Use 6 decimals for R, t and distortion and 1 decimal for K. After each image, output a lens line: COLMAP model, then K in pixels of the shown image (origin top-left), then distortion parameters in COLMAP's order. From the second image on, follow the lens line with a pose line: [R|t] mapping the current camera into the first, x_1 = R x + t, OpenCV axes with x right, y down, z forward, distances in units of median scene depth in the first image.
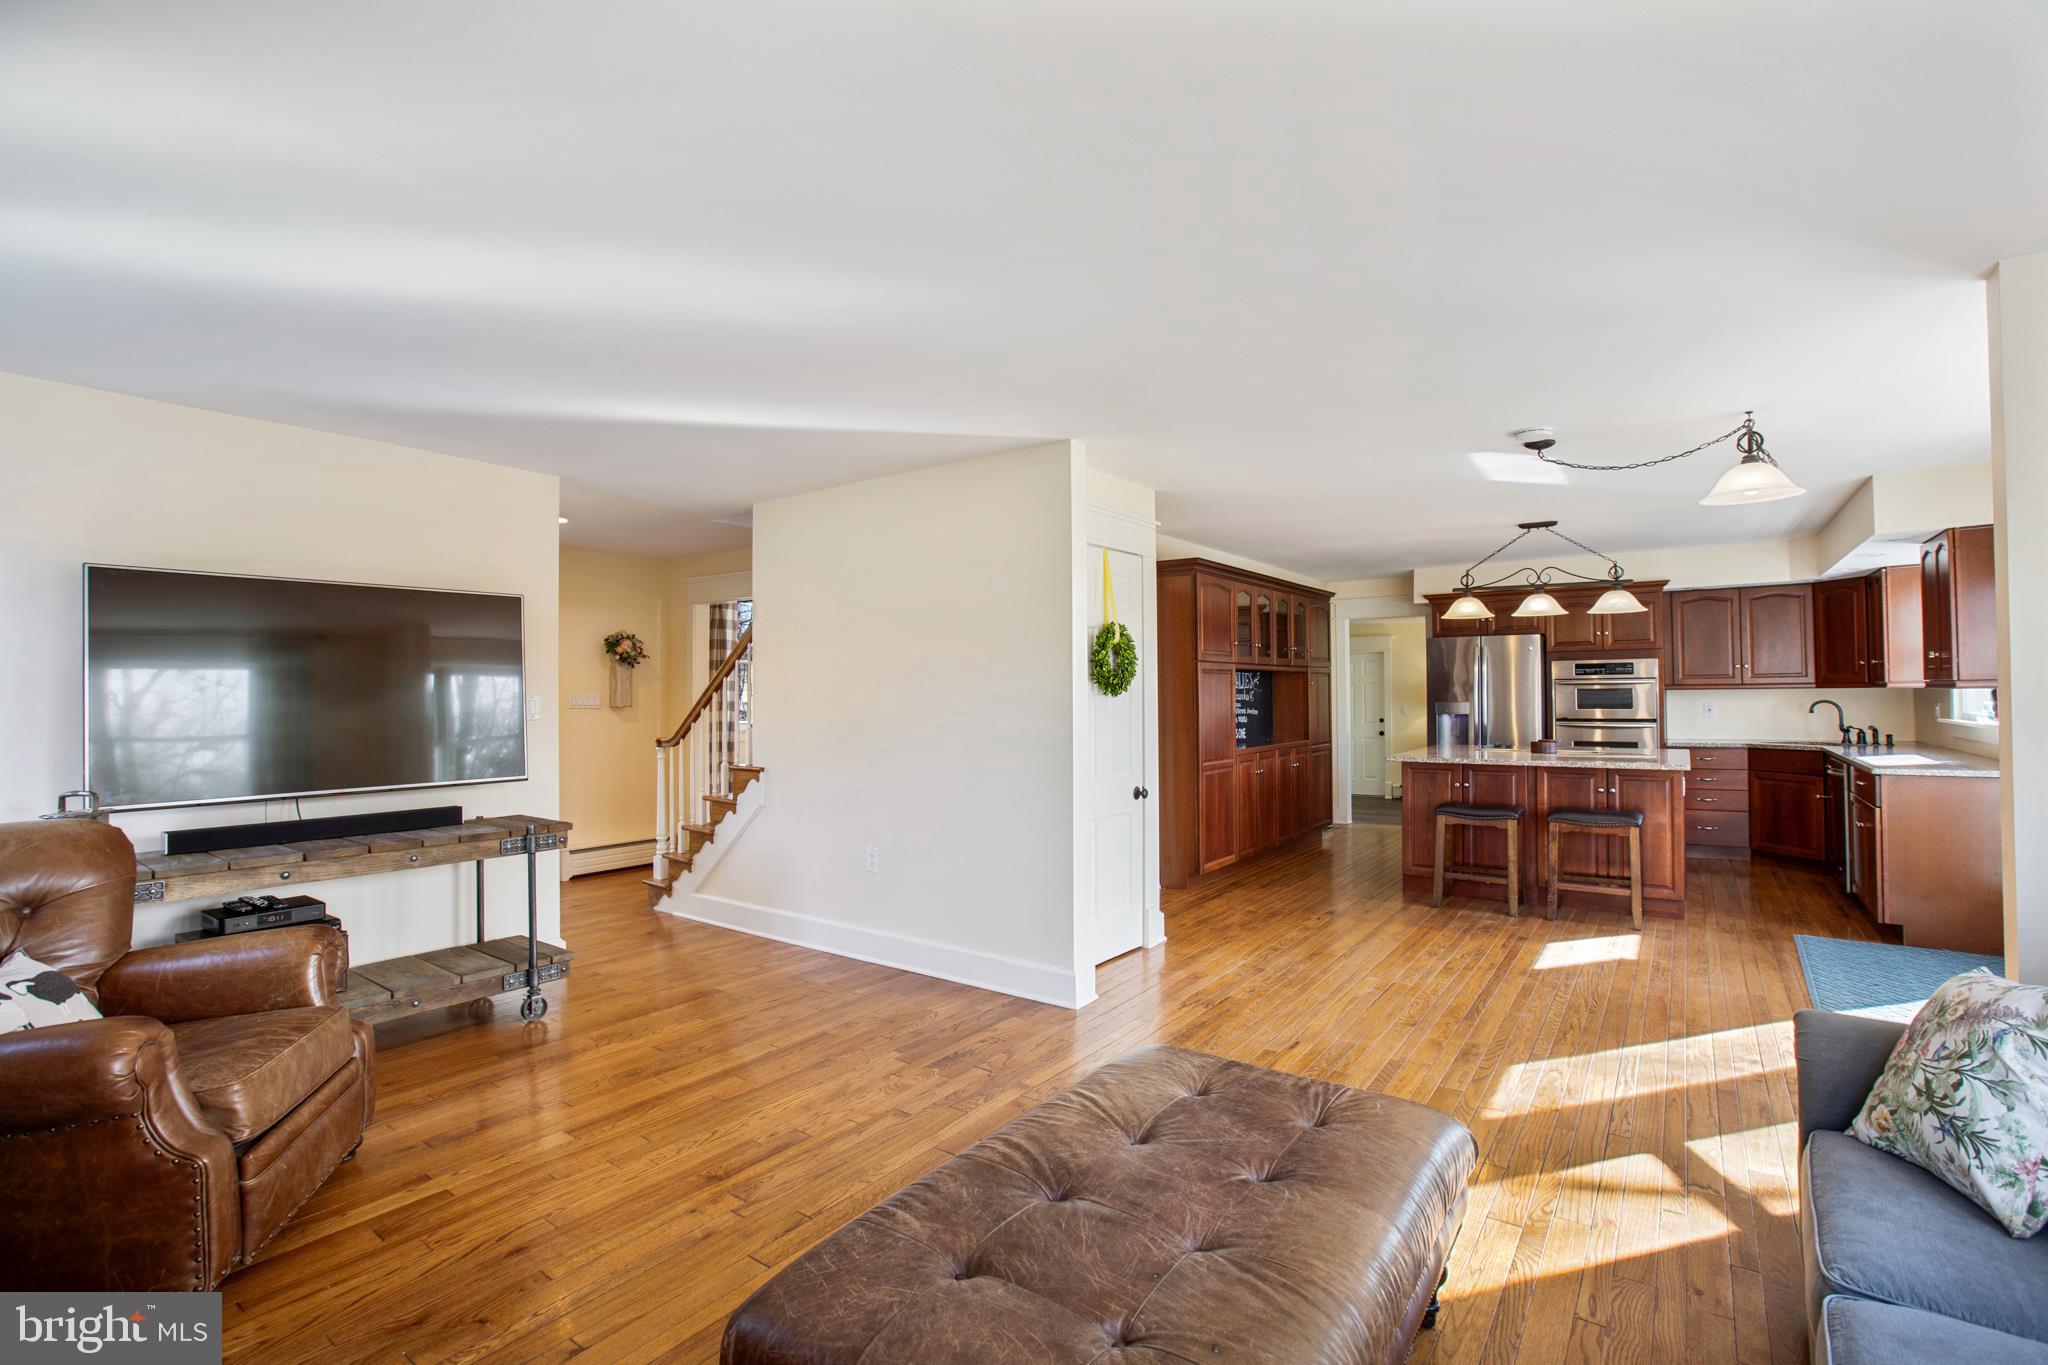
lens RADIAL K [[940.1, 0, 1085.5], [0, 940.1, 682.6], [0, 0, 1]] dist [0.002184, 0.000524]
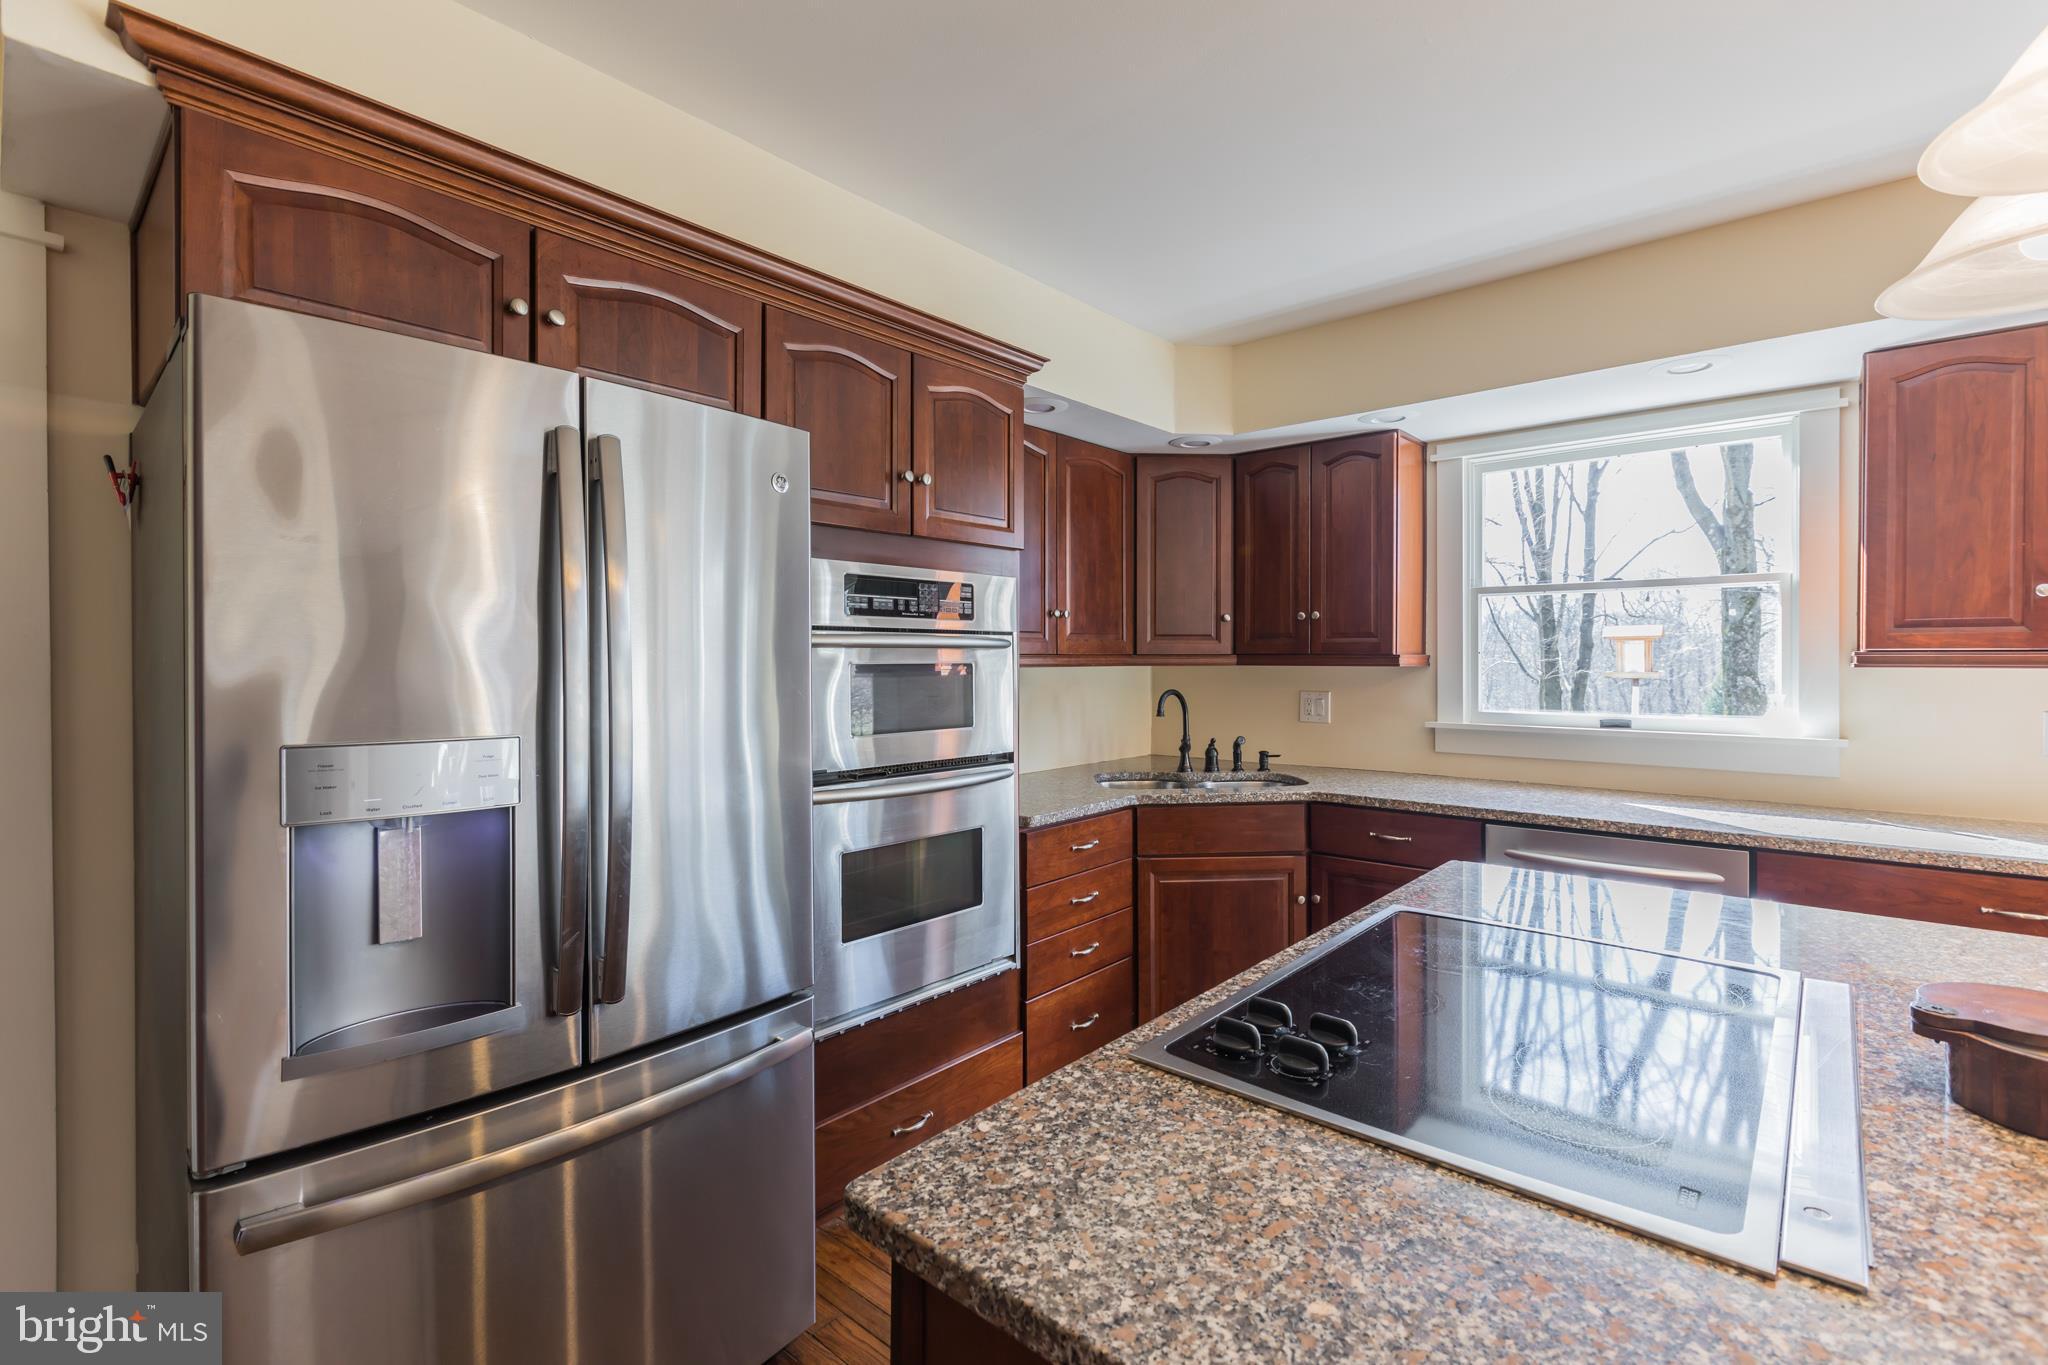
lens RADIAL K [[920.4, 0, 1032.5], [0, 920.4, 672.1], [0, 0, 1]] dist [0.002546, 0.000043]
pose [[0.140514, -0.002579, 0.990075, 0.286321], [-0.007900, 0.999962, 0.003726, 0.008204], [-0.990047, -0.008345, 0.140488, 0.998683]]
